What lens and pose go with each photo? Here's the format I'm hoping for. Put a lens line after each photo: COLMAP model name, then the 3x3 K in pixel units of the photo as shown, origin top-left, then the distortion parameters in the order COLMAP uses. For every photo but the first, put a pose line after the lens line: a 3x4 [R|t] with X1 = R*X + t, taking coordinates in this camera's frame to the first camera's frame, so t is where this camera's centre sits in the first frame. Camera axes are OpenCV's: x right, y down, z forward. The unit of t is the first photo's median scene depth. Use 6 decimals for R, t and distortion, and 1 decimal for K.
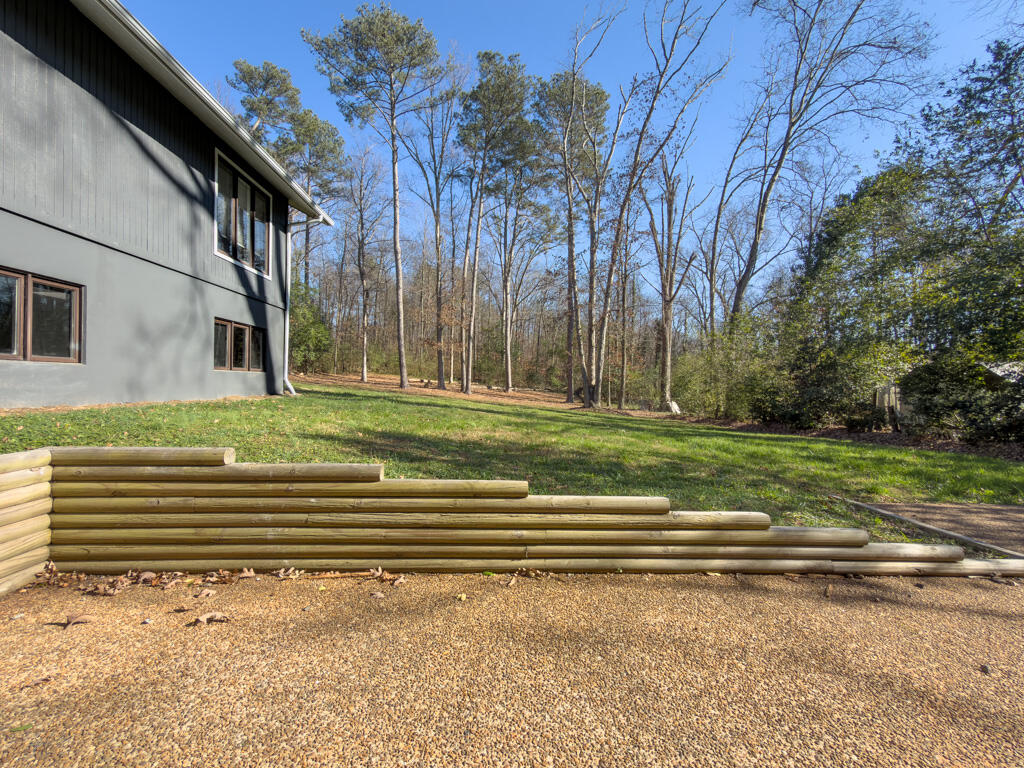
lens RADIAL K [[420.2, 0, 512.0], [0, 420.2, 384.0], [0, 0, 1]] dist [0.000201, 0.000156]
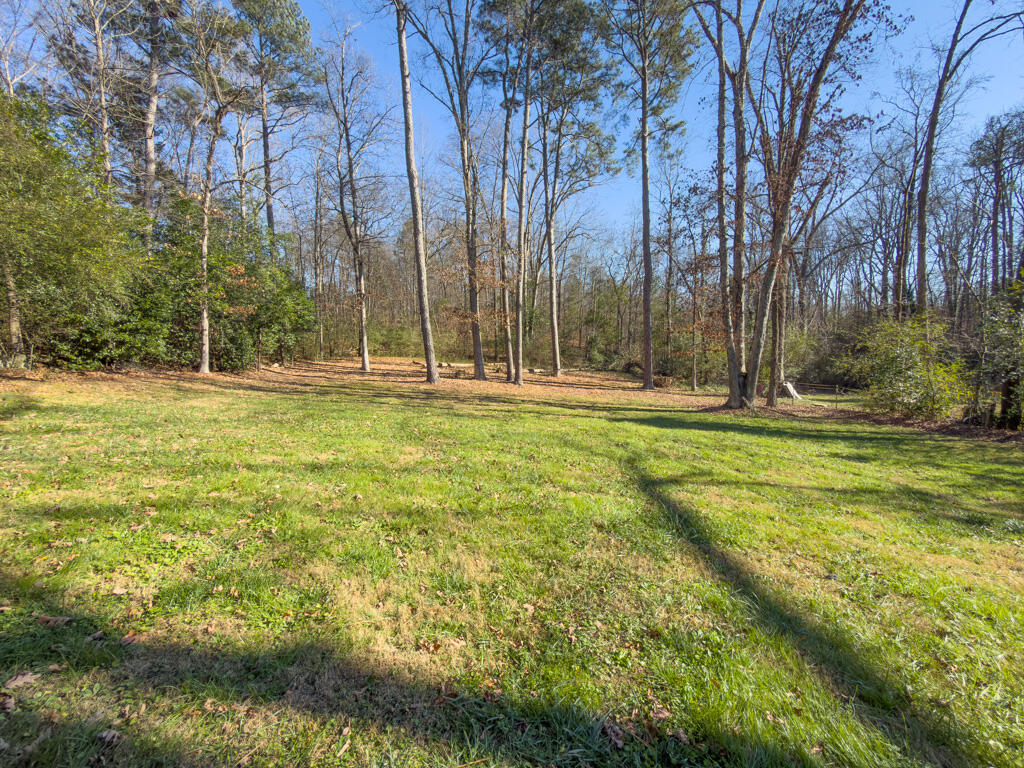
lens RADIAL K [[412.9, 0, 512.0], [0, 412.9, 384.0], [0, 0, 1]] dist [-0.001664, -0.000023]
pose [[0.997148, -0.041800, 0.062835, -0.158622], [0.036502, 0.995862, 0.083222, -0.035759], [-0.066054, -0.080691, 0.994548, 0.296961]]
